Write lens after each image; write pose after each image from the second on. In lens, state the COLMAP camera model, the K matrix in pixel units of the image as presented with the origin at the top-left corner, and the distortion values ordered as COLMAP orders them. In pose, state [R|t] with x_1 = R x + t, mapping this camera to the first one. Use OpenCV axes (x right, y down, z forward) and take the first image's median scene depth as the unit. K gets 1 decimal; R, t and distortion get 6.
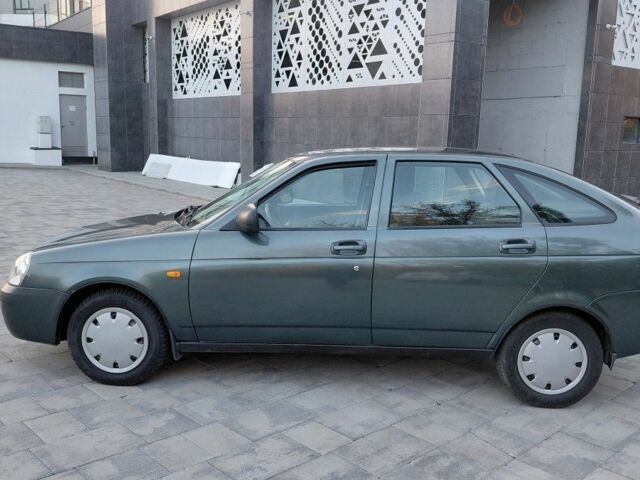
lens RADIAL K [[625.7, 0, 320.0], [0, 625.7, 240.0], [0, 0, 1]] dist [0.149564, -0.355776]
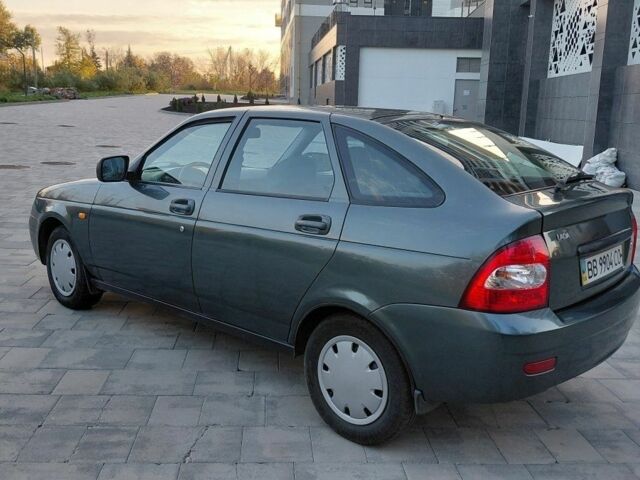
lens RADIAL K [[631.1, 0, 320.4], [0, 631.1, 222.8], [0, 0, 1]] dist [0.091661, -0.196953]
pose [[0.777112, 0.107989, -0.620028, 0.140724], [-0.112045, 0.993170, 0.032546, -0.003127], [0.619308, 0.044179, 0.783904, 0.065568]]
